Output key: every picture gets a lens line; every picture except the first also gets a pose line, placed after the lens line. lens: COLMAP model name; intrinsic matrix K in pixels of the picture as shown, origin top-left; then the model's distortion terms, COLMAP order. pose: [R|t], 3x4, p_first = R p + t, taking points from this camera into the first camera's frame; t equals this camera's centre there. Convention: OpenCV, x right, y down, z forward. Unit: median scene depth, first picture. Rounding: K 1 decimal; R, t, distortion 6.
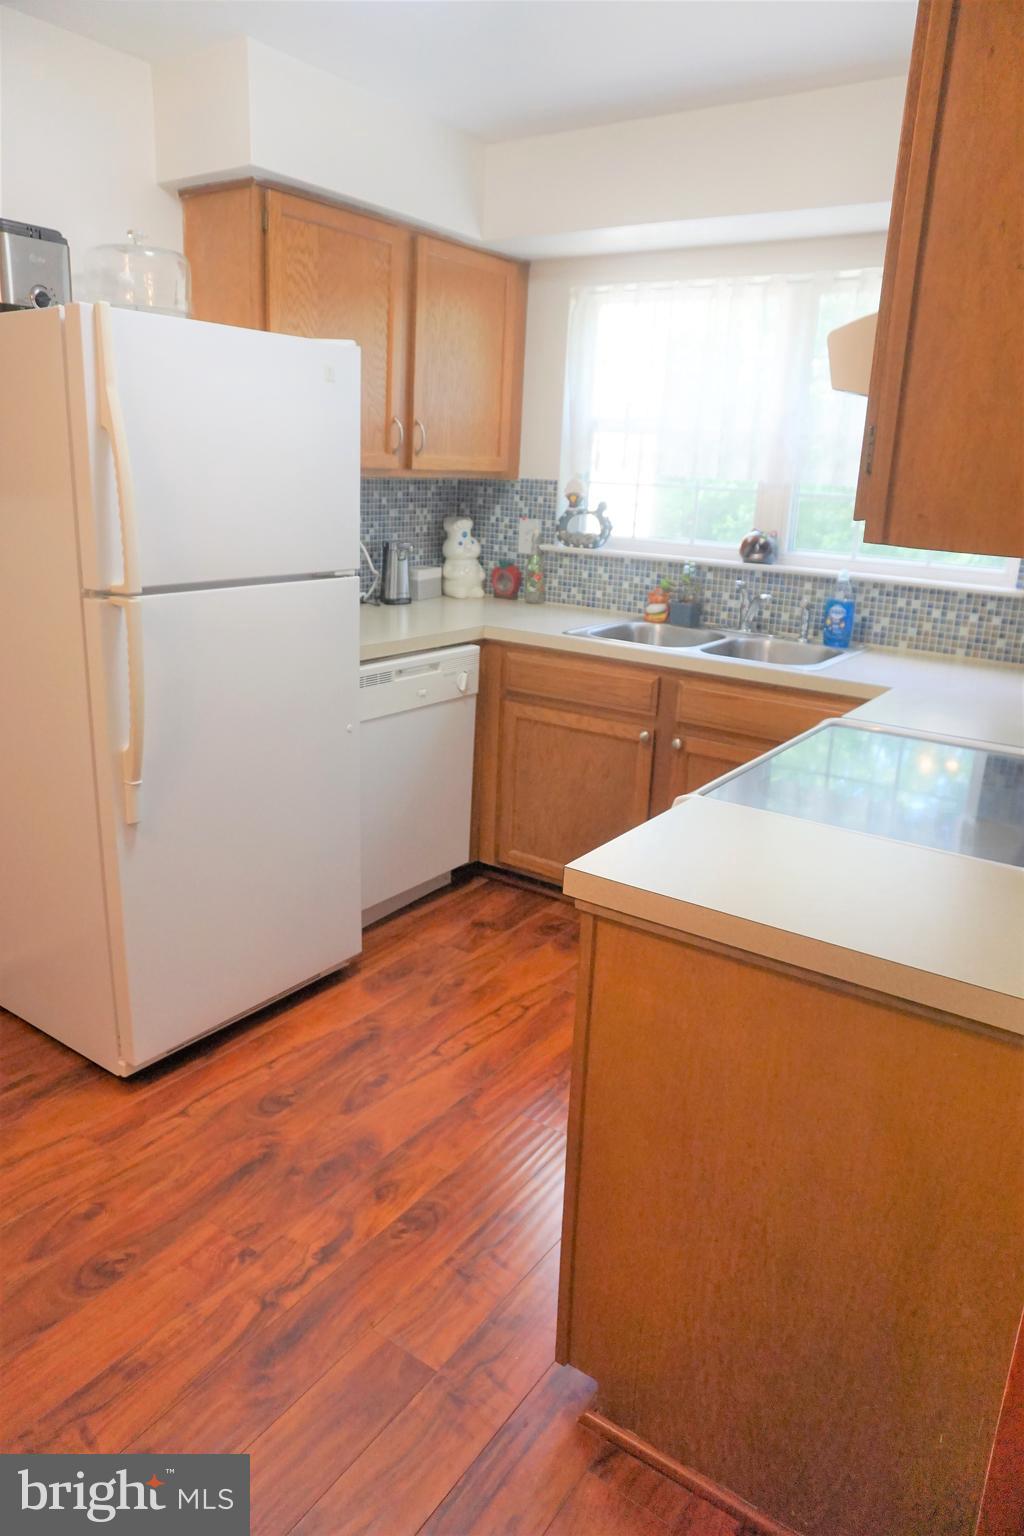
lens RADIAL K [[1017.4, 0, 500.1], [0, 1017.4, 758.6], [0, 0, 1]] dist [-0.061404, 0.047591]
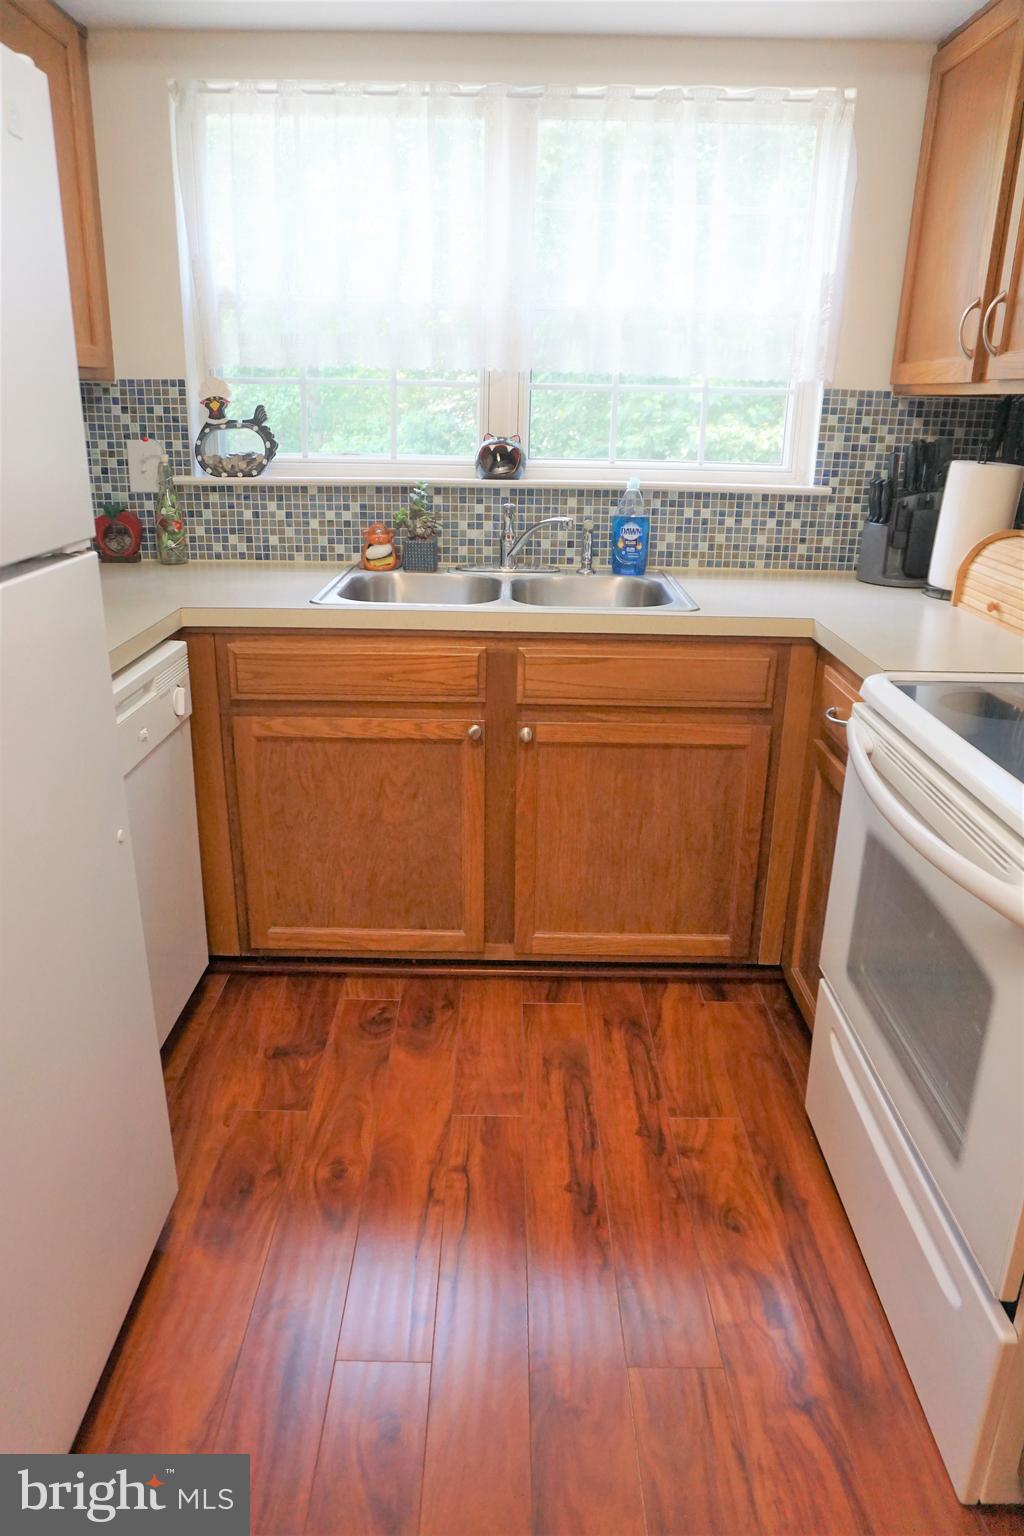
lens RADIAL K [[1017.4, 0, 498.8], [0, 1017.4, 759.0], [0, 0, 1]] dist [-0.061404, 0.047591]
pose [[0.818046, -0.214779, 0.533546, -0.215949], [0.175306, 0.976628, 0.124358, -0.084212], [-0.547786, -0.008197, 0.836578, 0.368379]]
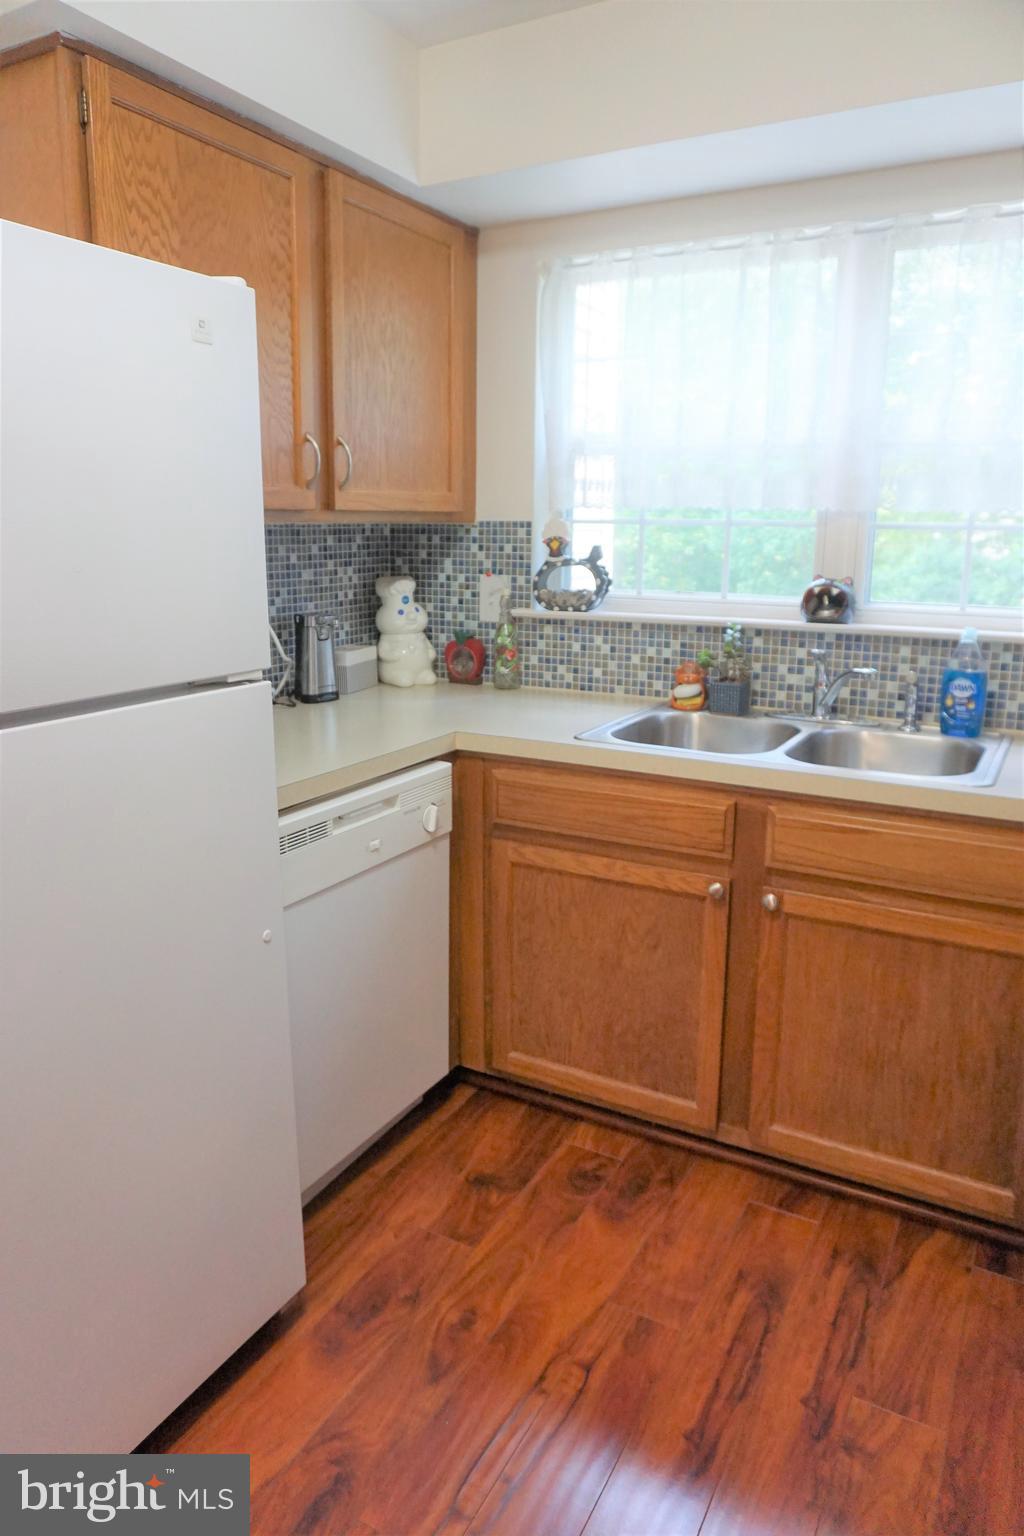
lens RADIAL K [[1017.4, 0, 505.0], [0, 1017.4, 756.2], [0, 0, 1]] dist [-0.061404, 0.047591]
pose [[0.993324, -0.058503, 0.099418, -0.052486], [0.064057, 0.996504, -0.053625, -0.077991], [-0.095933, 0.059636, 0.993600, 0.328548]]
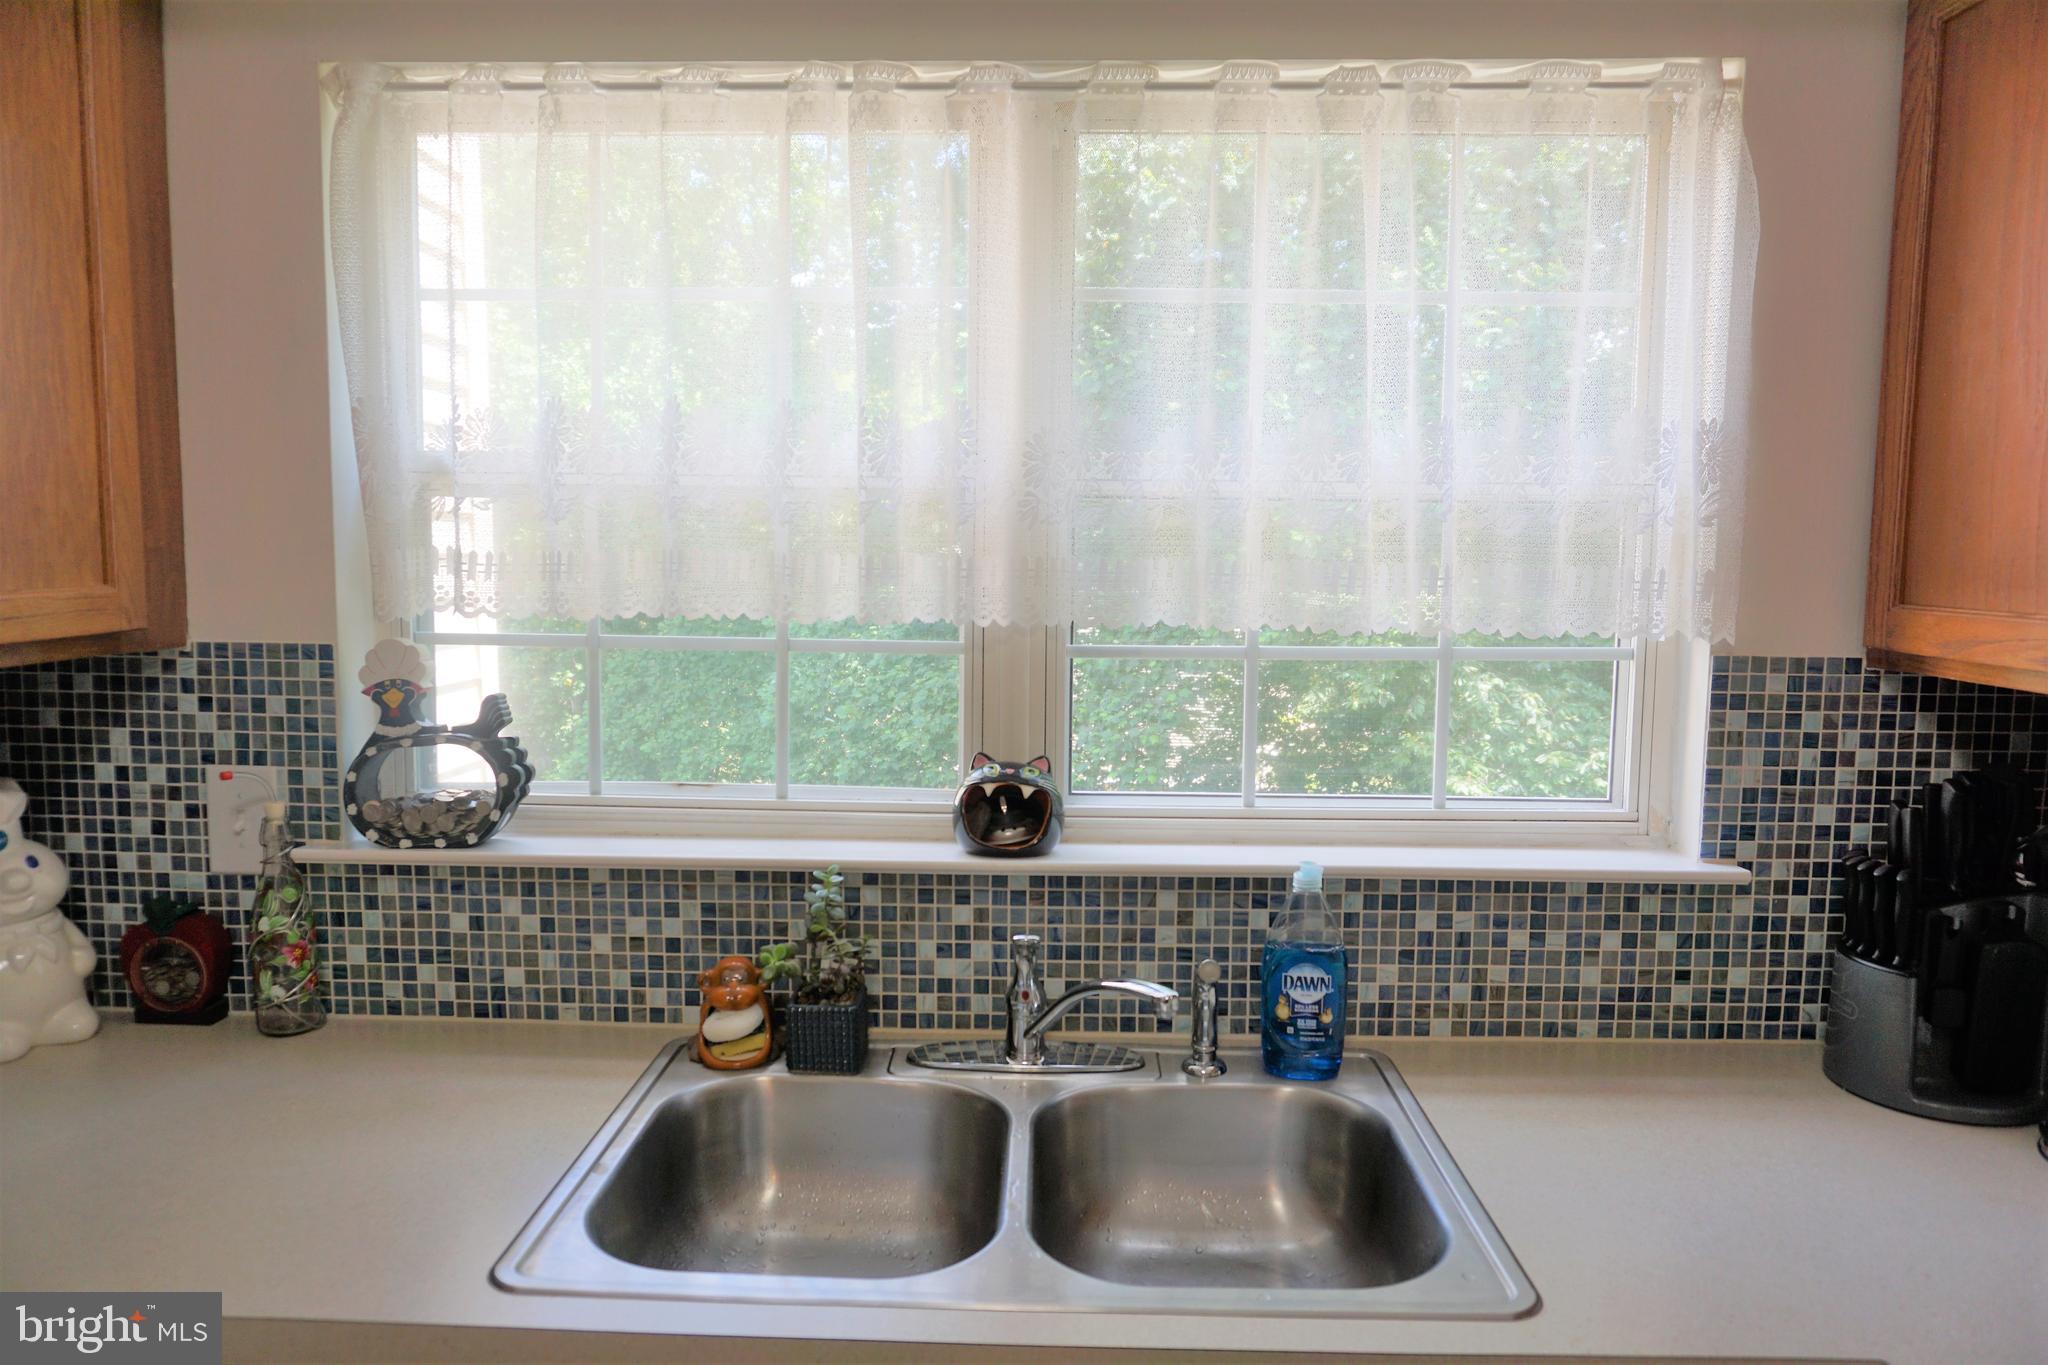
lens RADIAL K [[1356.6, 0, 1013.3], [0, 1356.6, 671.3], [0, 0, 1]] dist [-0.061404, 0.047591]
pose [[0.827427, -0.091927, 0.553999, 0.000003], [0.180700, 0.977628, -0.107665, -0.212100], [-0.531707, 0.189192, 0.825526, 0.626821]]
